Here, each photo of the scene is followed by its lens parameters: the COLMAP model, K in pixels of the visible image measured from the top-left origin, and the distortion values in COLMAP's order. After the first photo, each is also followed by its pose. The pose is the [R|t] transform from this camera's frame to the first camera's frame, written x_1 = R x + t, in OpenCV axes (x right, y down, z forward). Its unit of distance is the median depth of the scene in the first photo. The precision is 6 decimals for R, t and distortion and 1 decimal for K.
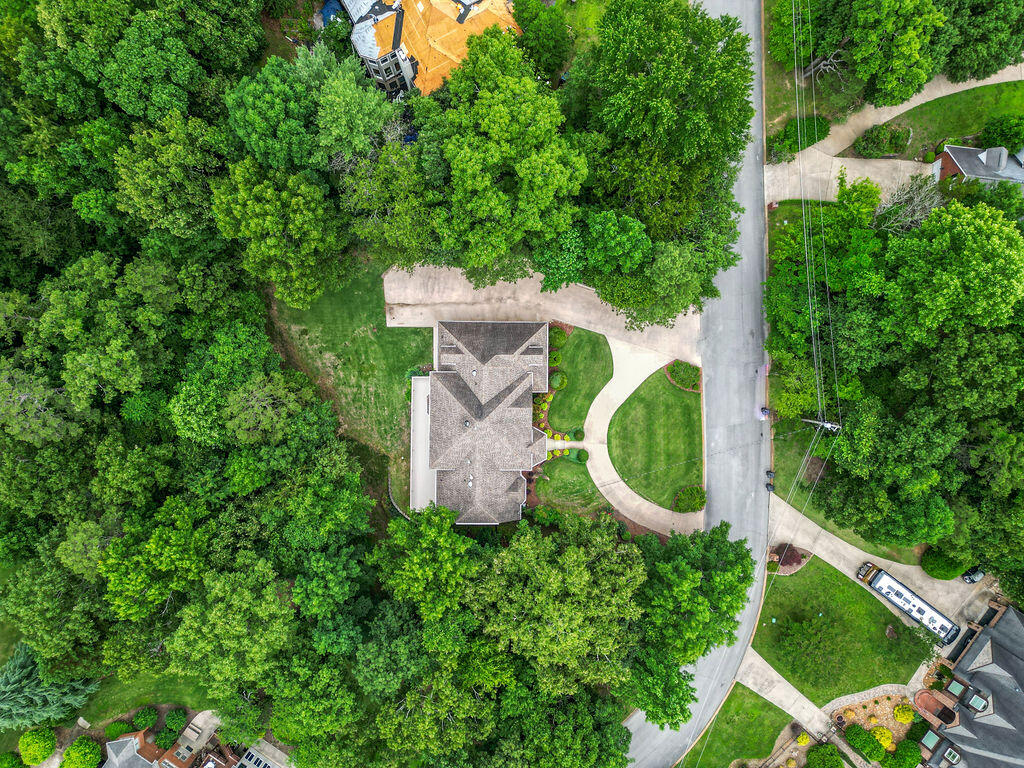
lens RADIAL K [[709.4, 0, 512.2], [0, 709.4, 385.3], [0, 0, 1]] dist [0.068101, -0.060269]
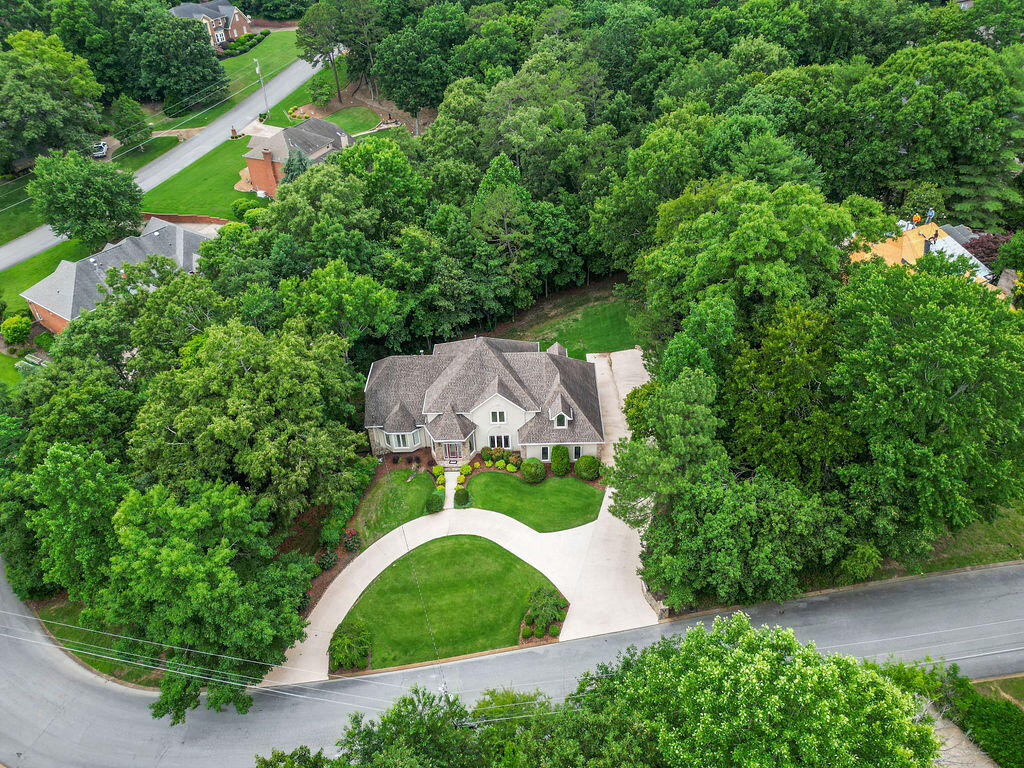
lens RADIAL K [[742.6, 0, 536.0], [0, 742.6, 368.6], [0, 0, 1]] dist [0.077216, -0.080030]
pose [[0.020206, 0.582627, -0.812488, 0.759886], [-0.999393, 0.034838, 0.000127, -0.015458], [0.028379, 0.811993, 0.582977, 0.489857]]
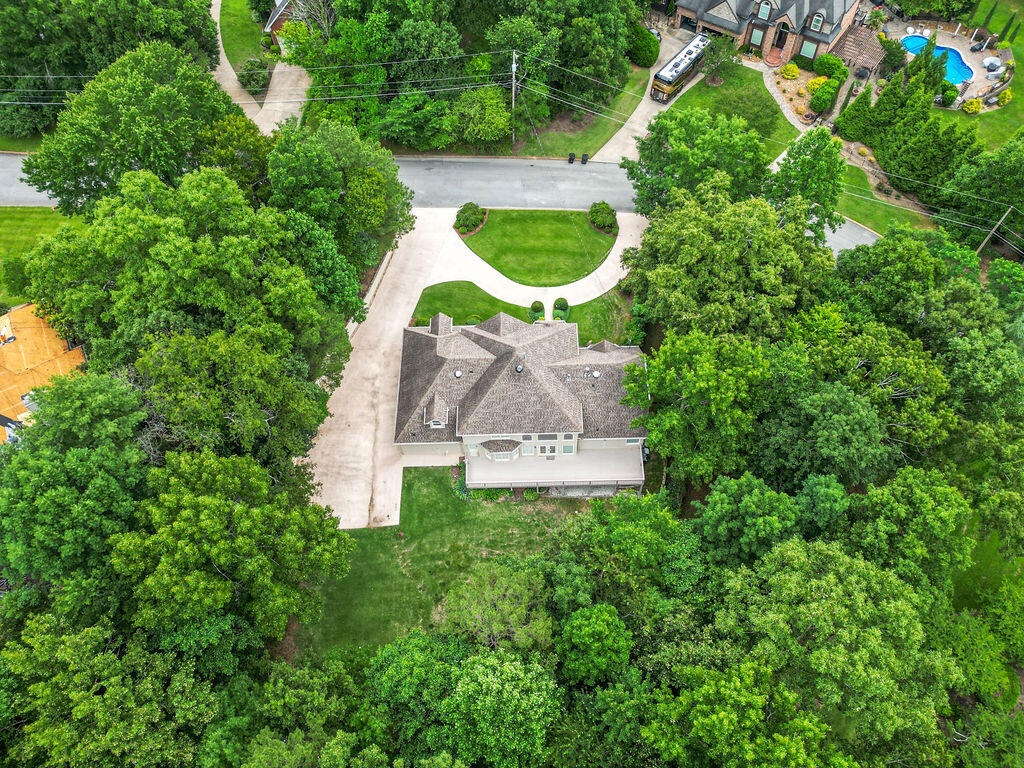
lens RADIAL K [[771.9, 0, 512.0], [0, 771.9, 384.0], [0, 0, 1]] dist [0.073089, -0.079234]
pose [[-0.012166, -0.859061, 0.511728, -0.537103], [0.999388, -0.027228, -0.021948, 0.066197], [0.032788, 0.511148, 0.858867, 0.270670]]
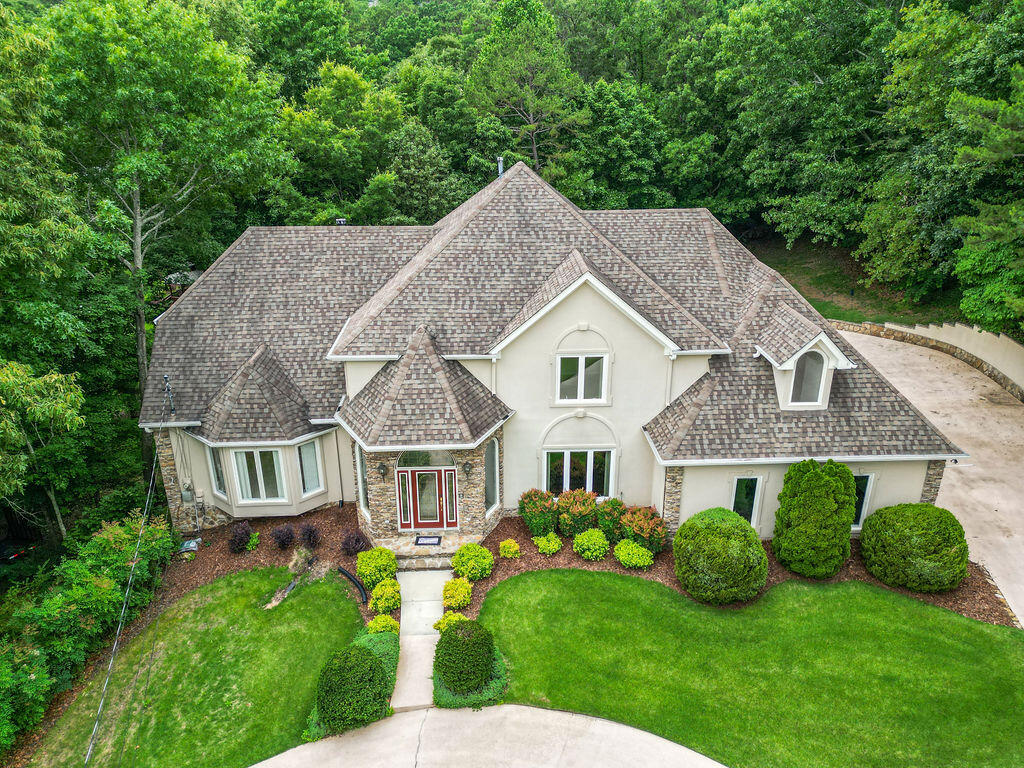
lens RADIAL K [[731.5, 0, 511.6], [0, 731.5, 386.0], [0, 0, 1]] dist [0.068538, -0.060669]
pose [[0.048102, 0.379139, -0.924089, 0.284555], [-0.998714, 0.033069, -0.038418, 0.073263], [0.015993, 0.924749, 0.380242, 0.986530]]
